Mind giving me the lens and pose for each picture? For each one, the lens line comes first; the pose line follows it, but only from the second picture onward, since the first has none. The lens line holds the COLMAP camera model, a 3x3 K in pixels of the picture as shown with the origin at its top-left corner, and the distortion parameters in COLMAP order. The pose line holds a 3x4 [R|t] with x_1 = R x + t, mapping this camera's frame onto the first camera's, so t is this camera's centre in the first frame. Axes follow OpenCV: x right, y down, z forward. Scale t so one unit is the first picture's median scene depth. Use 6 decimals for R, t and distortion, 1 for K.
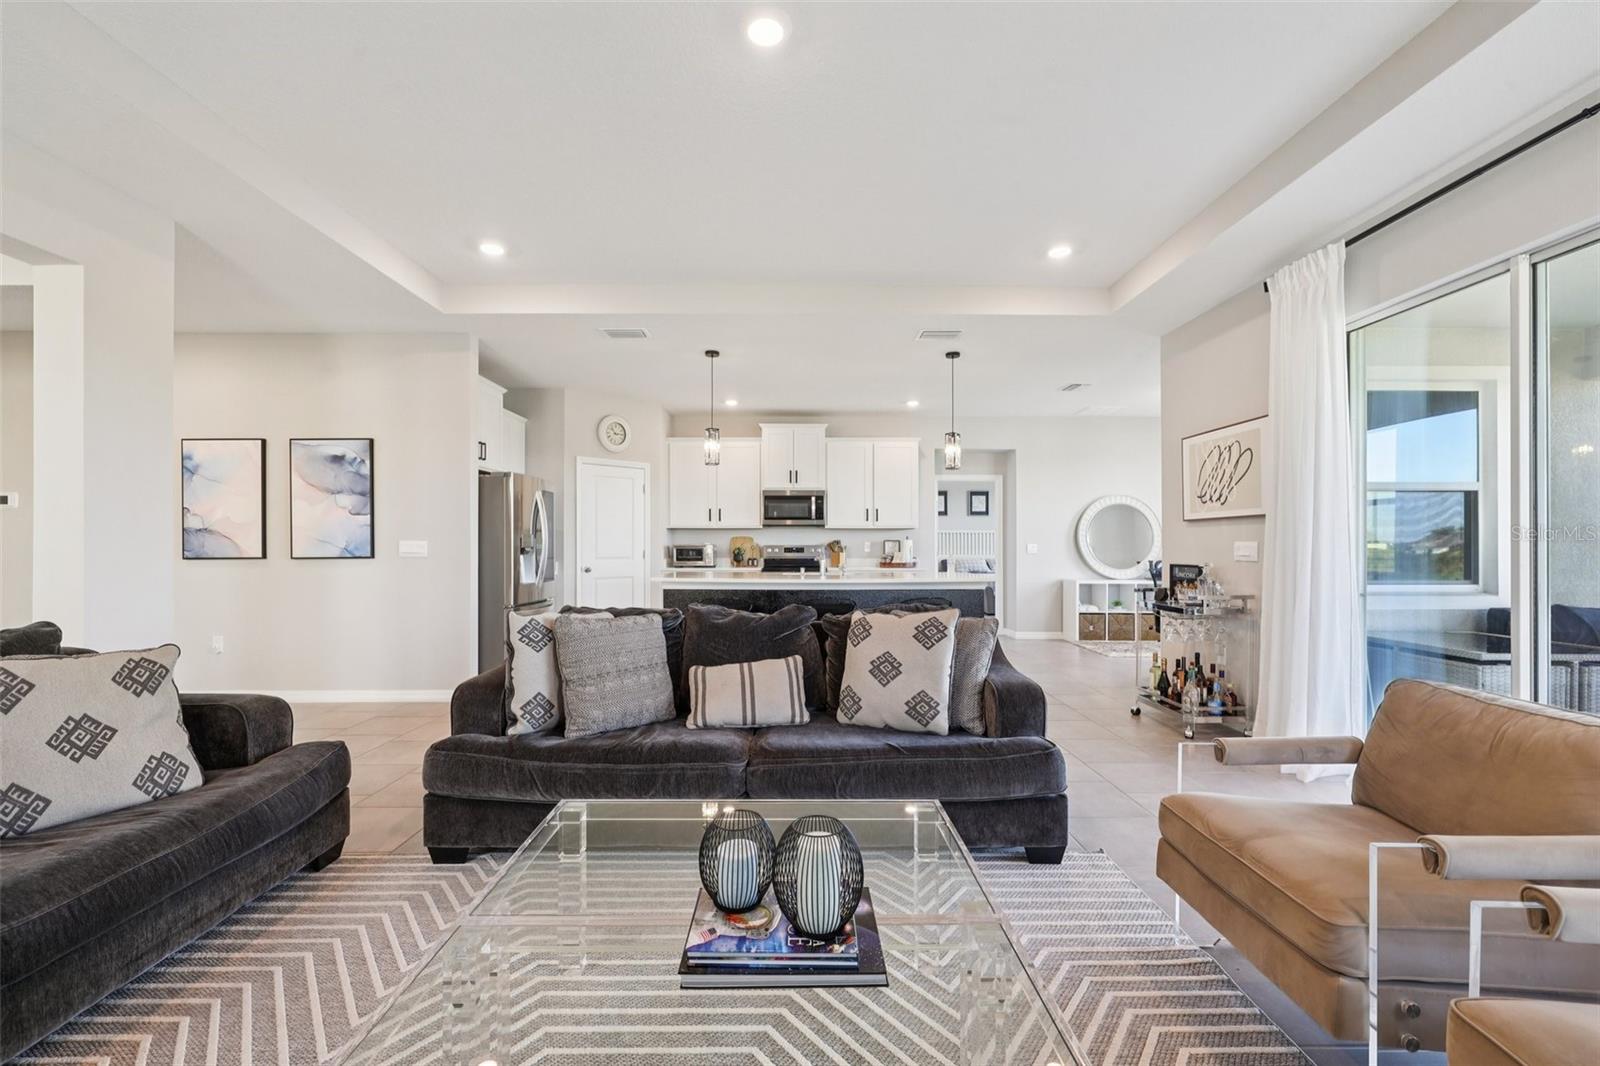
lens RADIAL K [[675.0, 0, 800.8], [0, 675.0, 541.8], [0, 0, 1]] dist [-0.000312, 0.000133]
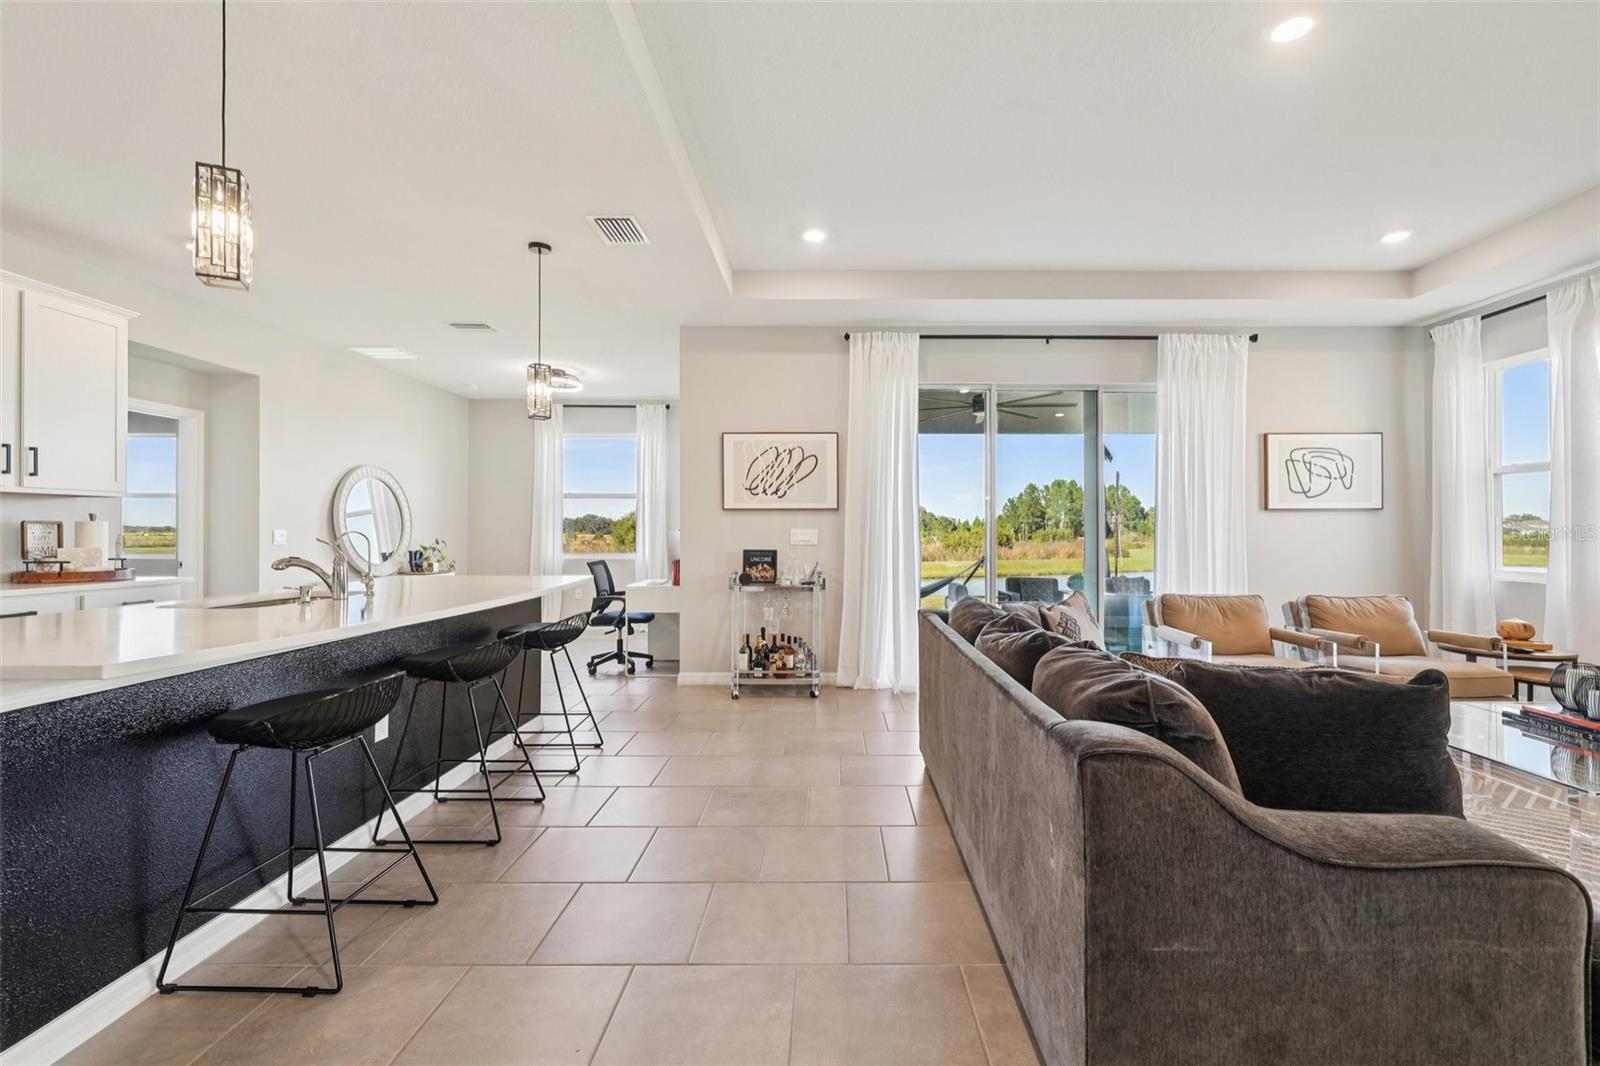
lens RADIAL K [[693.9, 0, 834.7], [0, 693.9, 529.4], [0, 0, 1]] dist [-0.000699, 0.000122]
pose [[0.009108, 0.002972, 0.999954, -0.622188], [-0.005727, 0.999979, -0.002920, 0.003250], [-0.999942, -0.005700, 0.009125, 0.946861]]
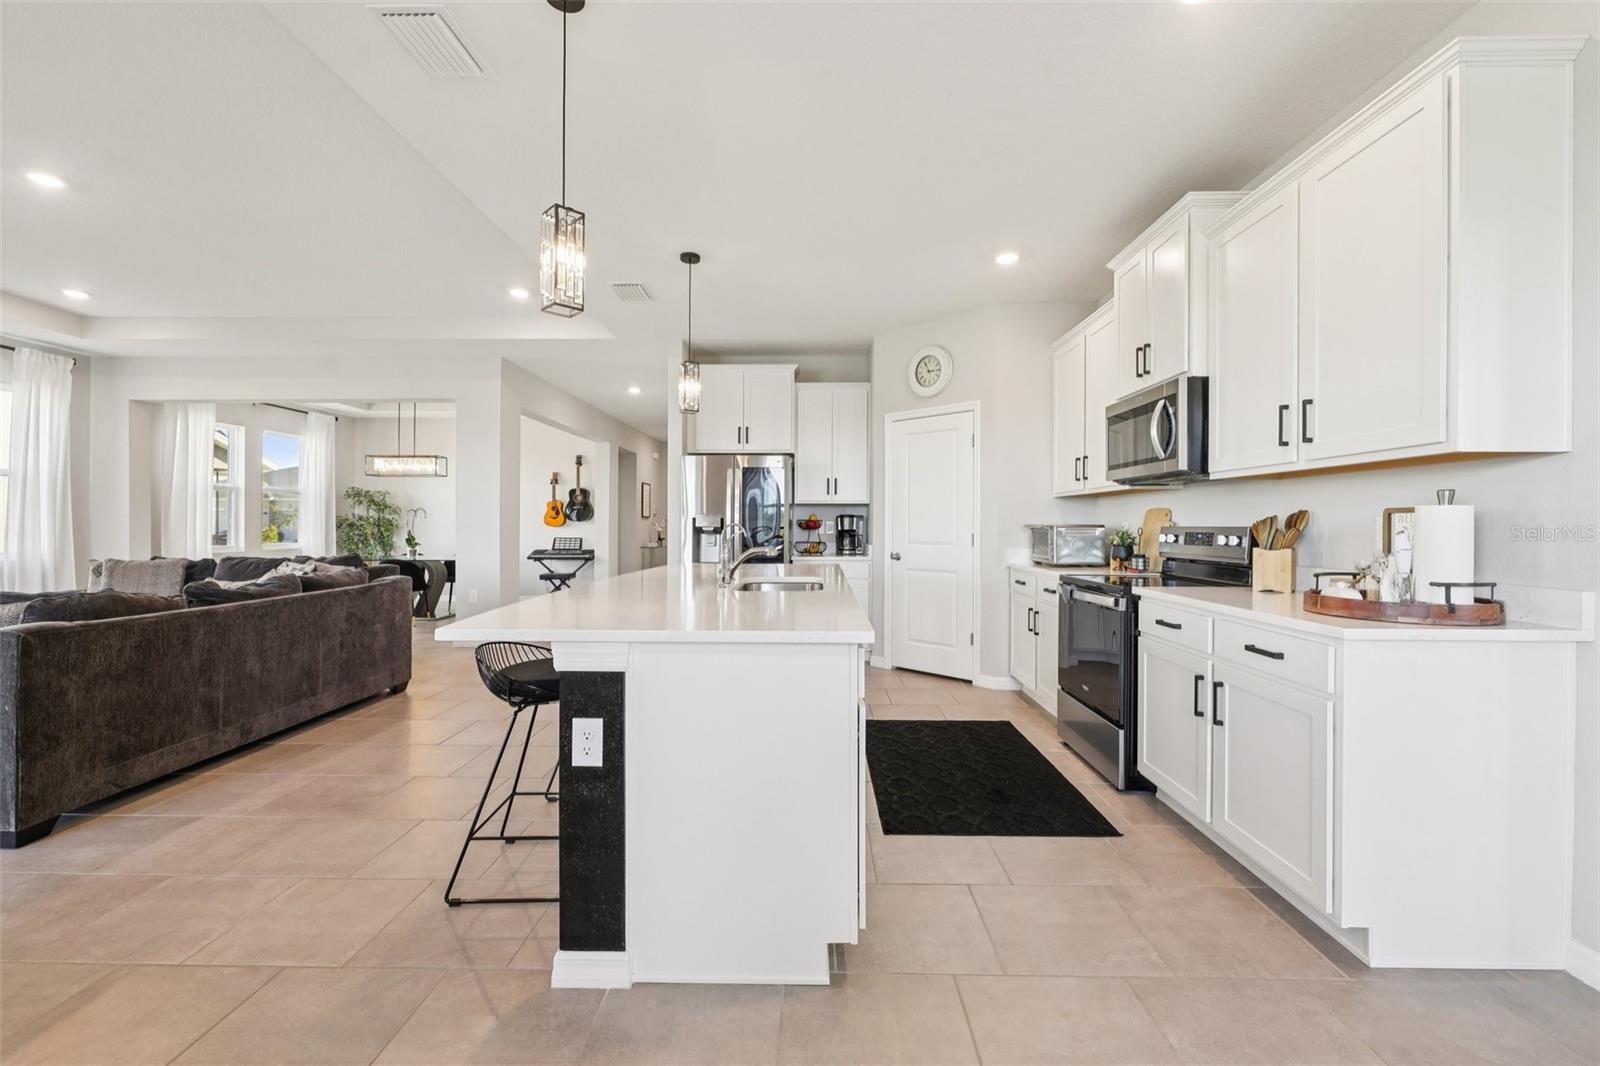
lens RADIAL K [[672.8, 0, 803.2], [0, 672.8, 521.1], [0, 0, 1]] dist [-0.001650, 0.000404]
pose [[-0.031215, -0.005848, -0.999496, 0.780122], [0.001776, 0.999981, -0.005907, 0.007647], [0.999511, -0.001960, -0.031204, 1.539303]]
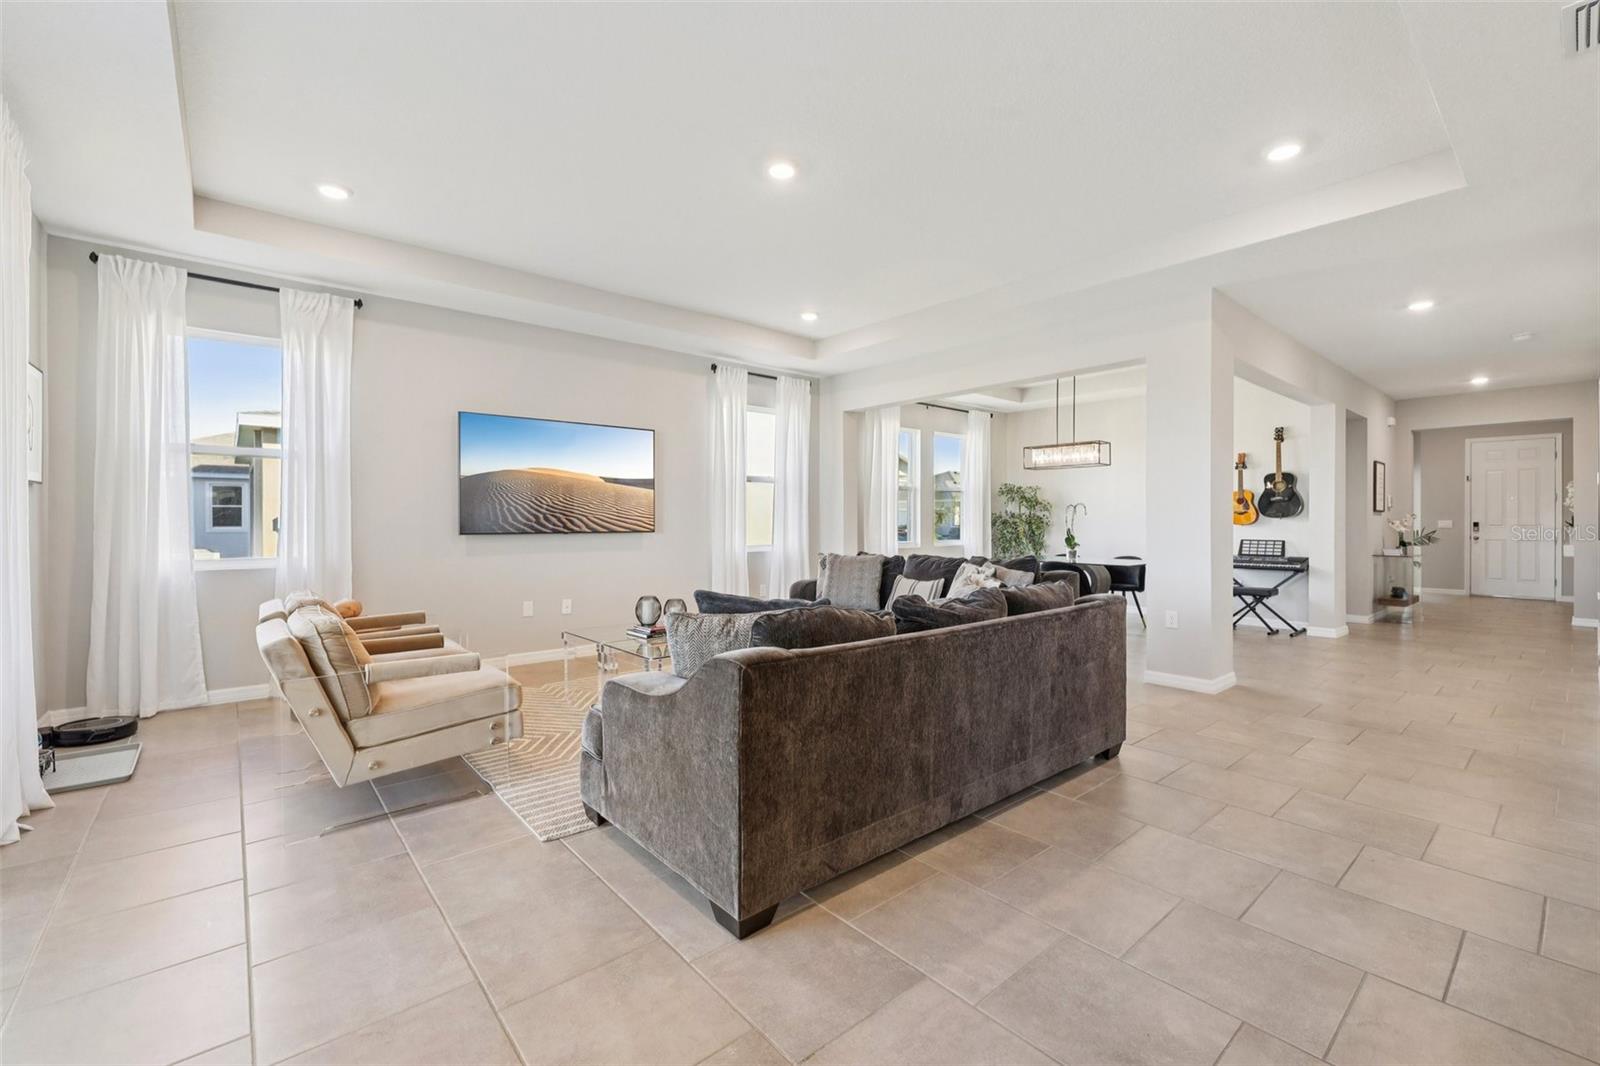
lens RADIAL K [[672.8, 0, 803.2], [0, 672.8, 521.1], [0, 0, 1]] dist [-0.001650, 0.000404]
pose [[-0.769978, -0.001714, -0.638068, 0.476698], [0.000011, 0.999996, -0.002700, 0.006146], [0.638071, -0.002086, -0.769975, 1.217172]]
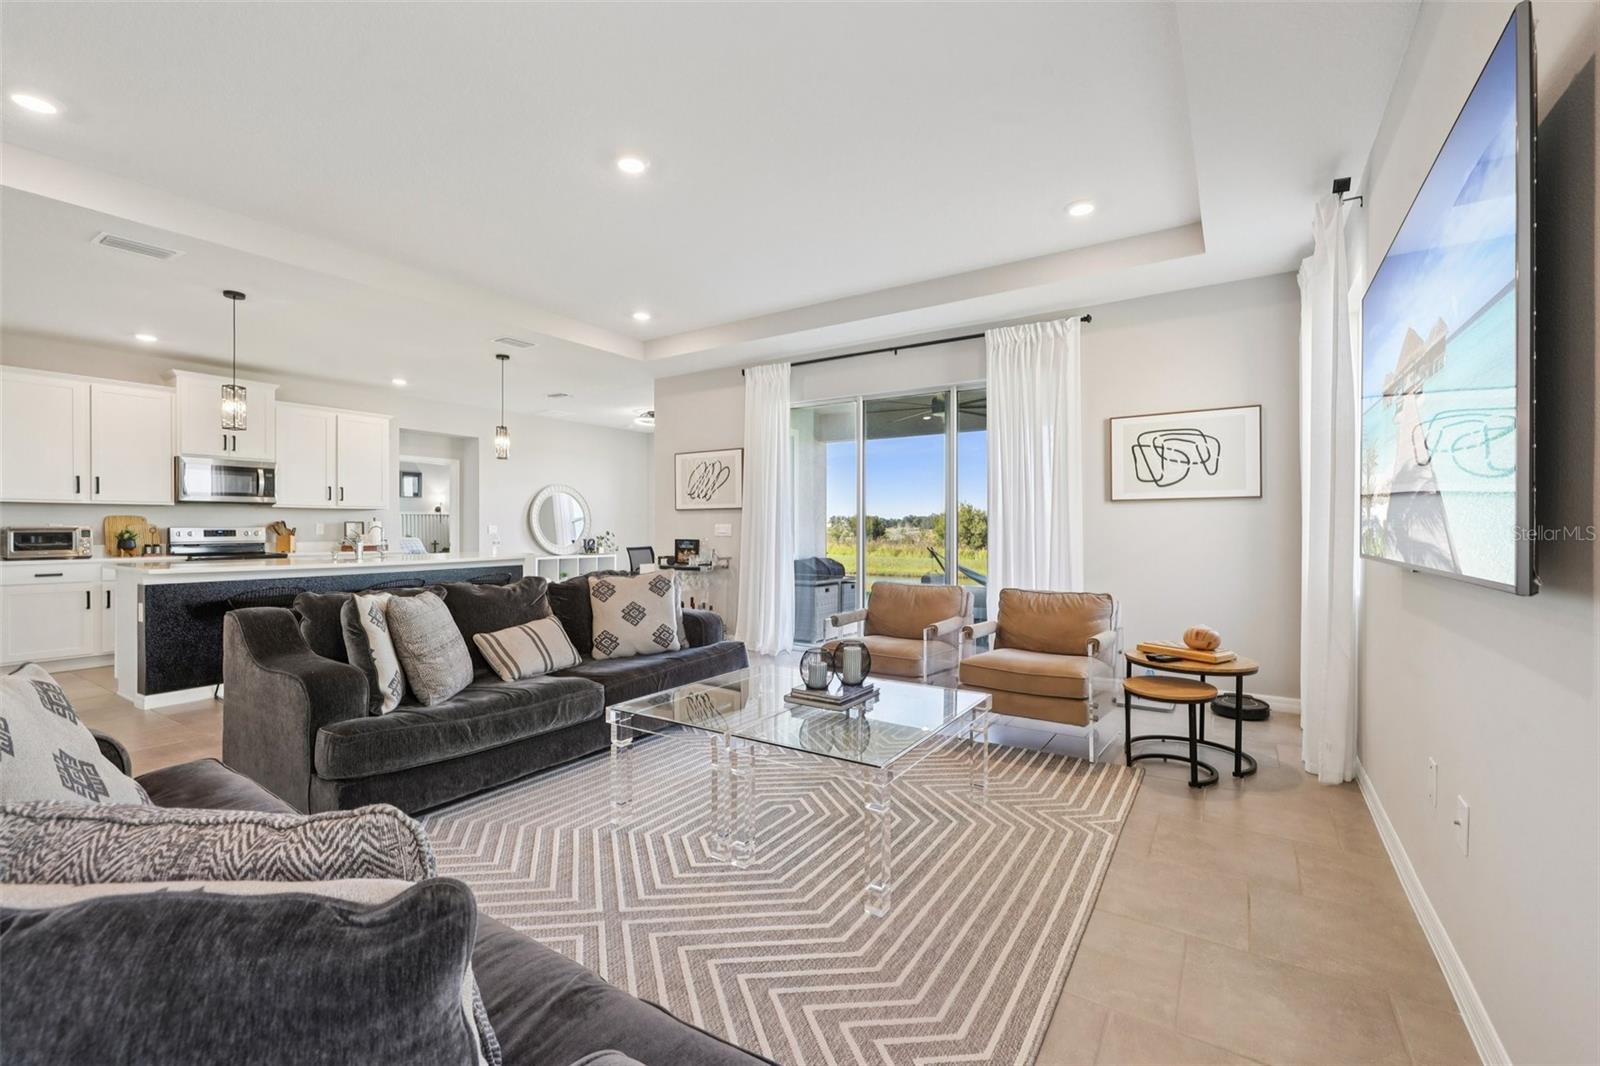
lens RADIAL K [[675.7, 0, 803.2], [0, 675.7, 527.1], [0, 0, 1]] dist [-0.000067, 0.000325]
pose [[0.554062, -0.001204, 0.832475, -0.585317], [-0.002707, 0.999991, 0.003247, 0.000942], [-0.832471, -0.004052, 0.554054, -0.052097]]
